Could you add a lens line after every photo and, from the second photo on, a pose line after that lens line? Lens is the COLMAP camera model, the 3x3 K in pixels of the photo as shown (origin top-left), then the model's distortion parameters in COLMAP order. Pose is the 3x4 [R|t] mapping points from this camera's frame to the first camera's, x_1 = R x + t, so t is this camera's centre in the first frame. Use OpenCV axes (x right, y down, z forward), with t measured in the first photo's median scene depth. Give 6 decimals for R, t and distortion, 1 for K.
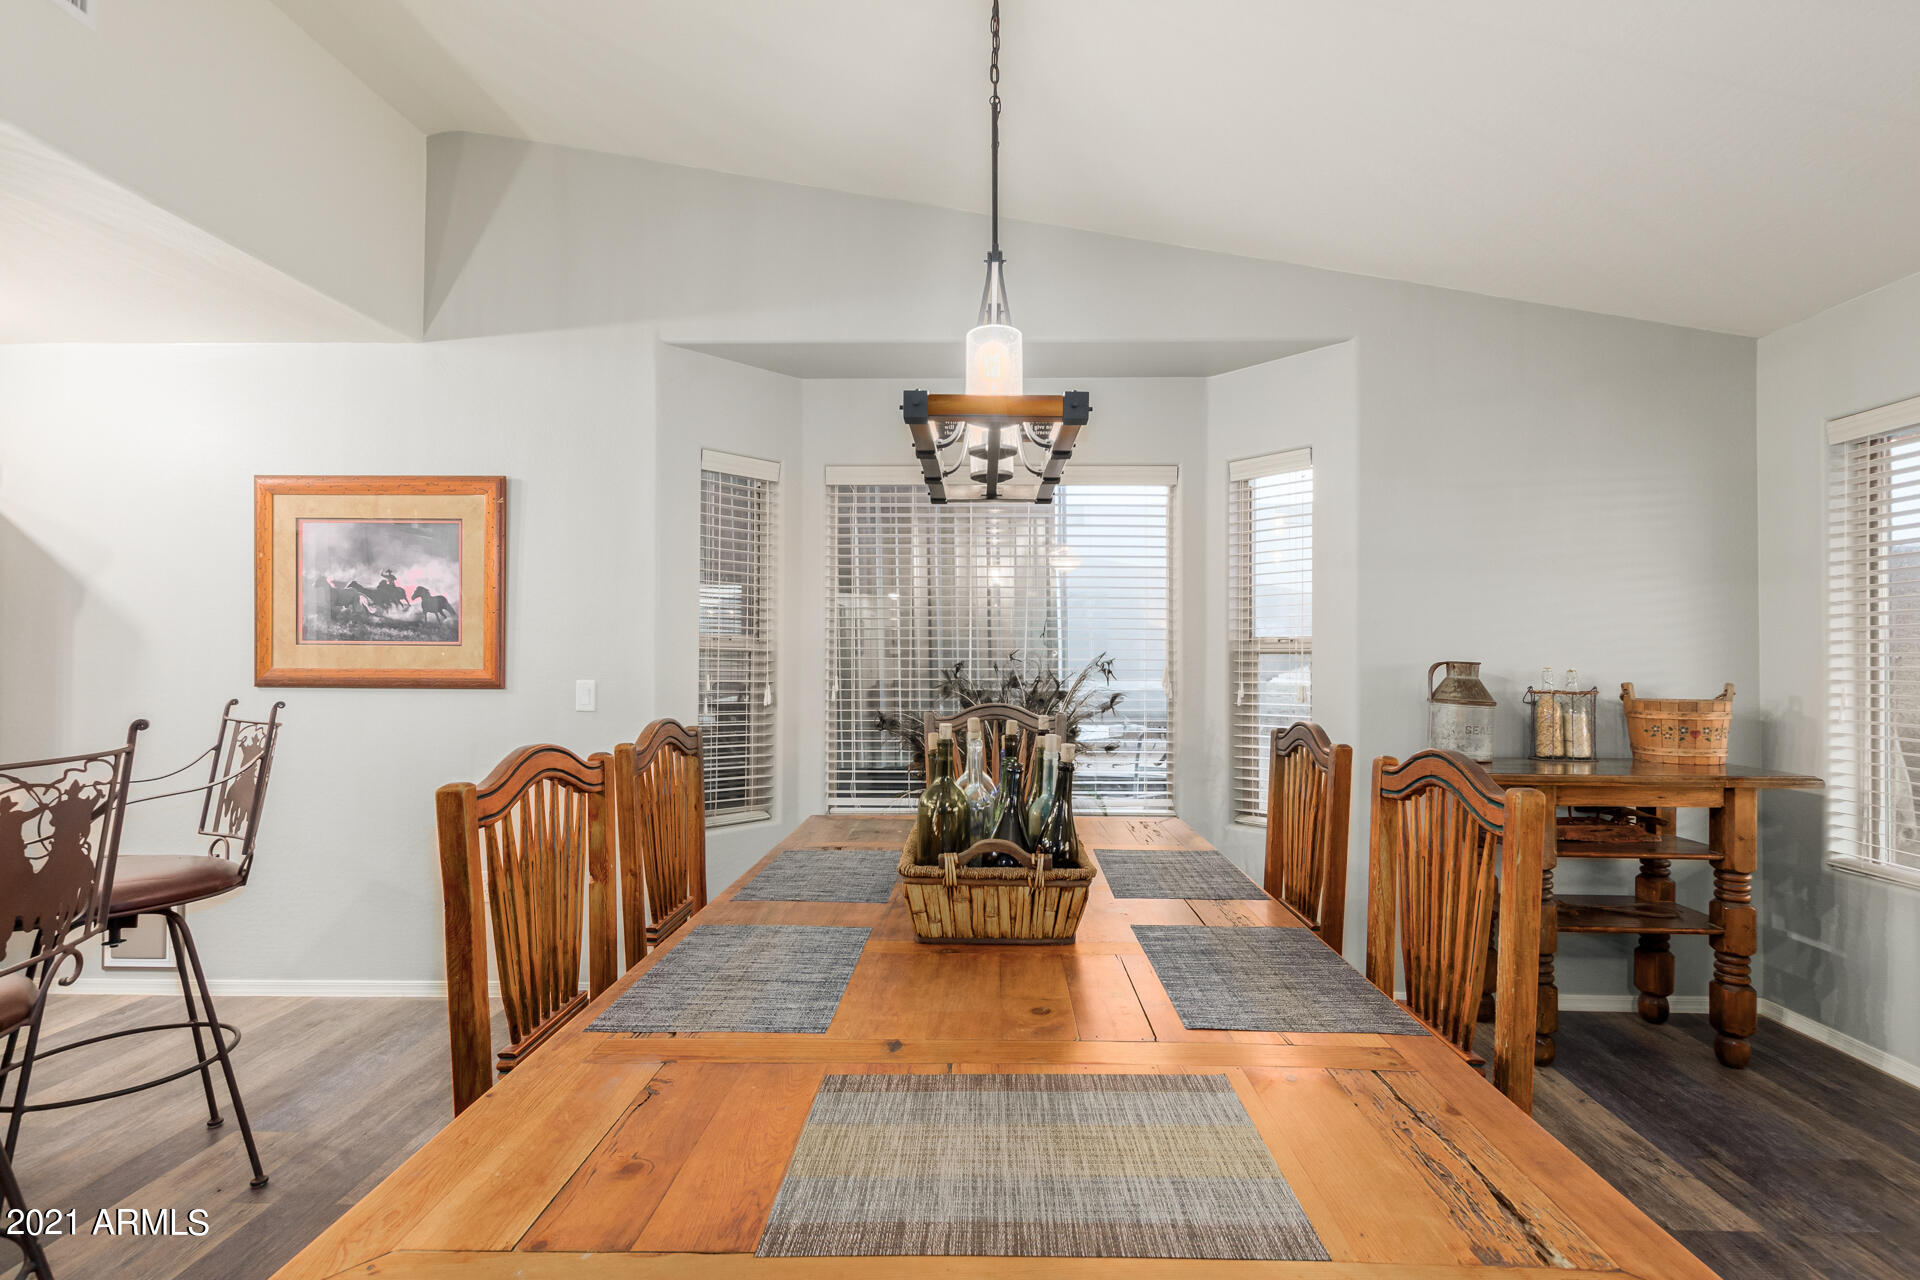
lens RADIAL K [[885.5, 0, 980.8], [0, 885.5, 652.2], [0, 0, 1]] dist [0.006298, -0.000955]
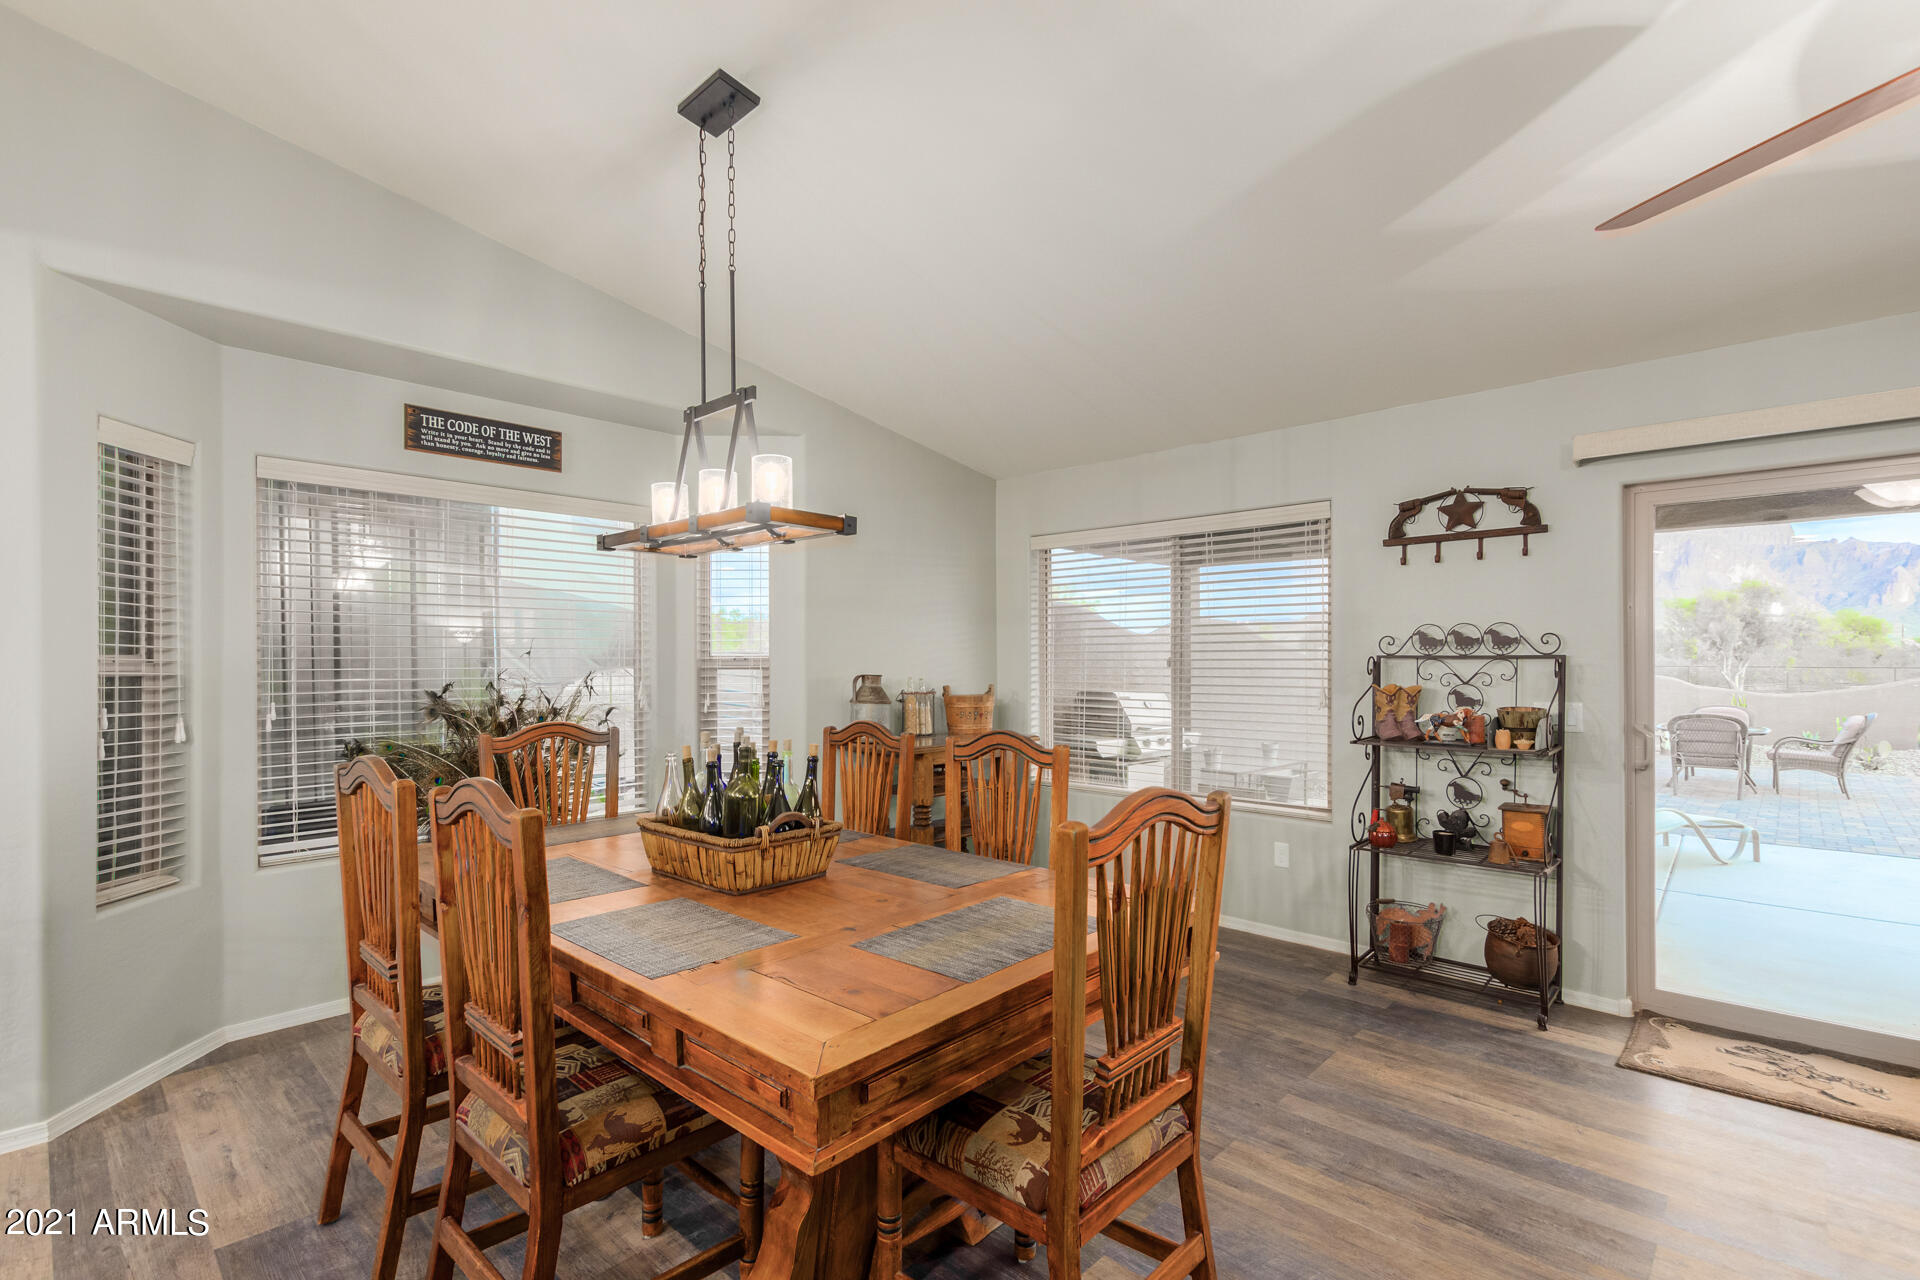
lens RADIAL K [[885.5, 0, 975.5], [0, 885.5, 656.0], [0, 0, 1]] dist [0.006298, -0.000955]
pose [[0.664765, -0.003604, 0.747044, -0.427455], [0.001418, 0.999993, 0.003563, -0.024178], [-0.747051, -0.001310, 0.664765, -0.095510]]
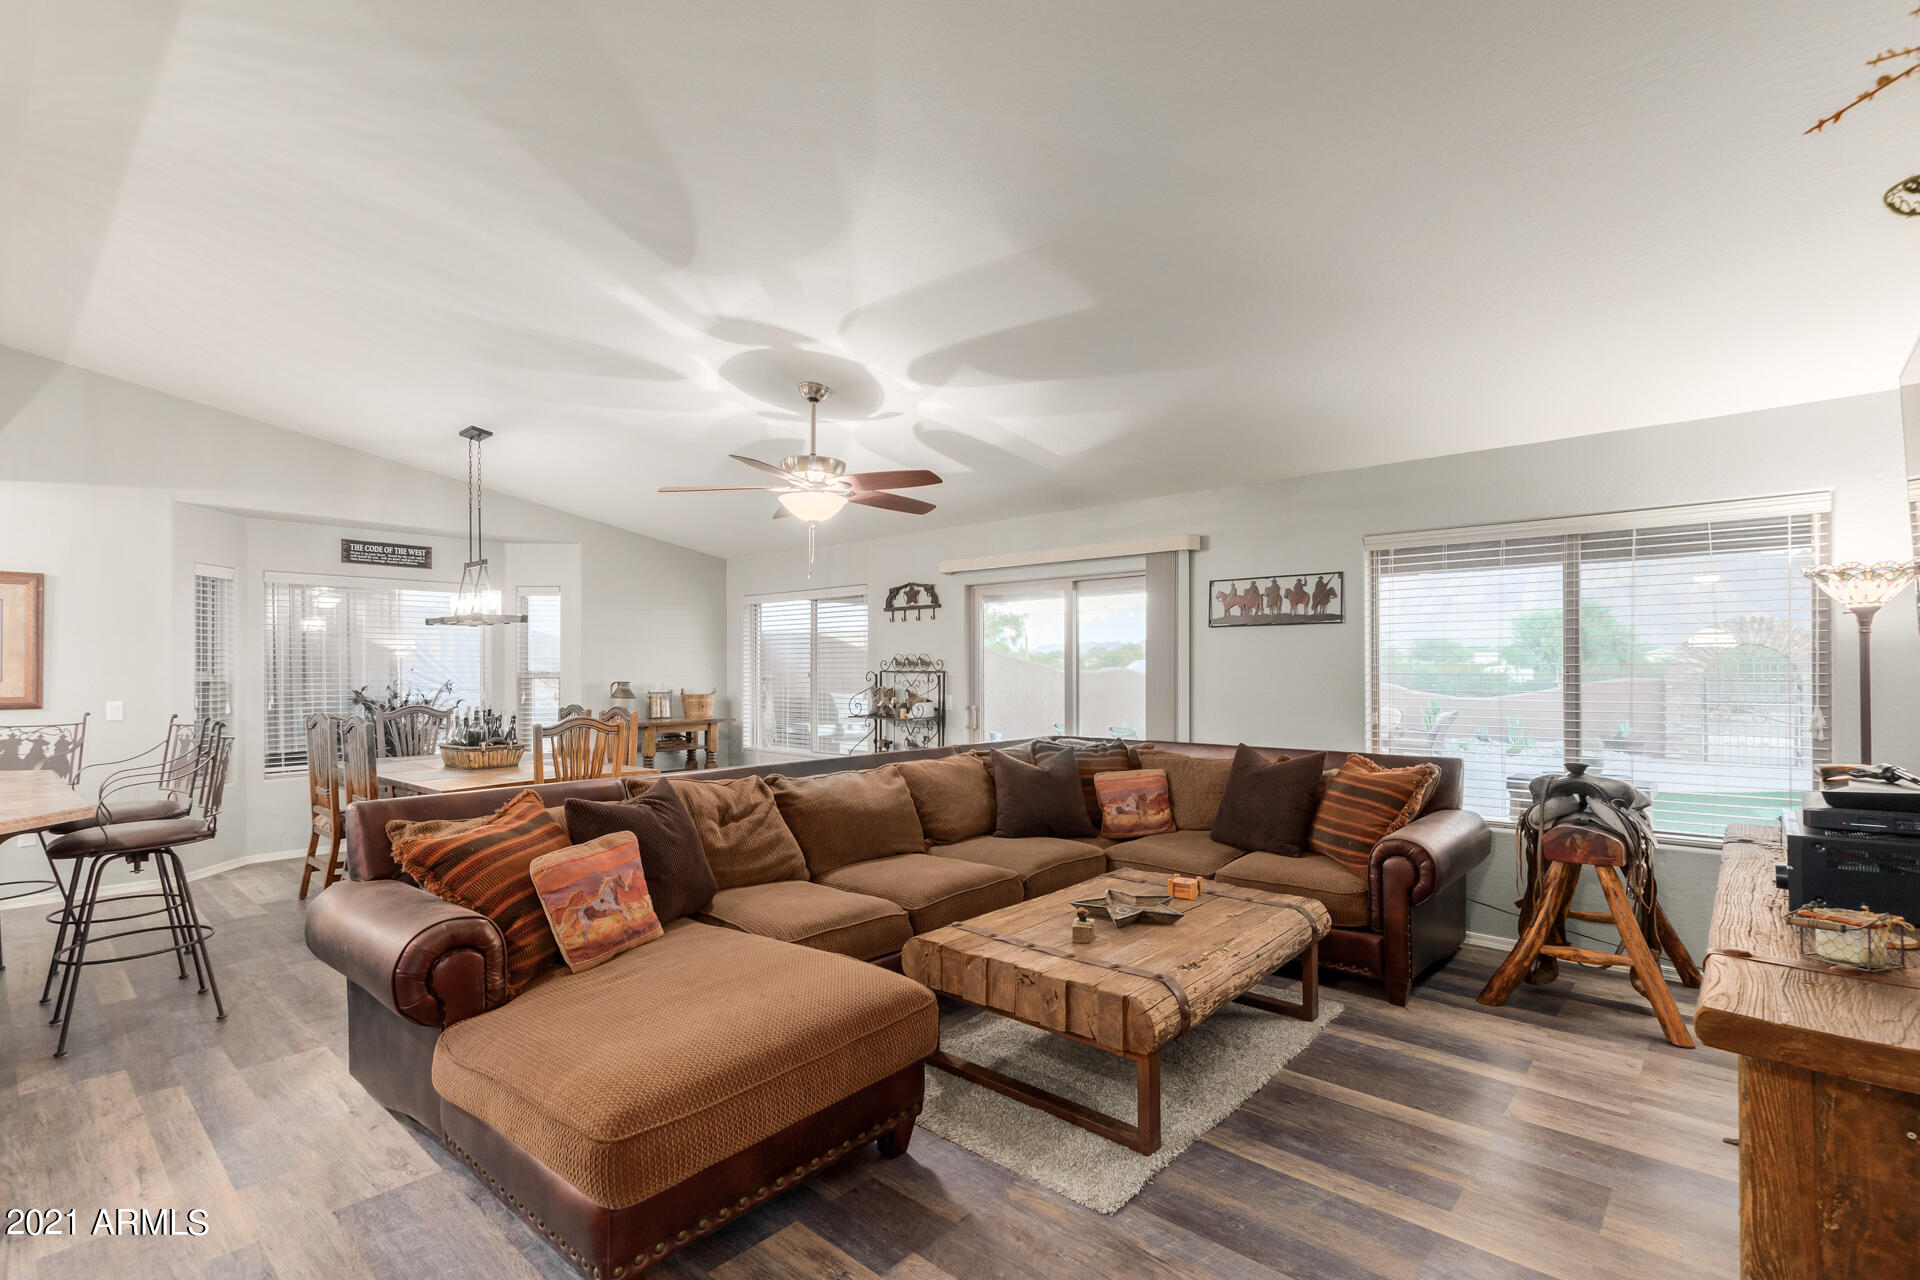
lens RADIAL K [[885.5, 0, 975.4], [0, 885.5, 664.1], [0, 0, 1]] dist [0.006298, -0.000955]
pose [[0.643744, -0.002560, 0.765237, -0.720473], [0.001585, 0.999997, 0.002011, -0.041203], [-0.765240, -0.000082, 0.643746, -1.349042]]
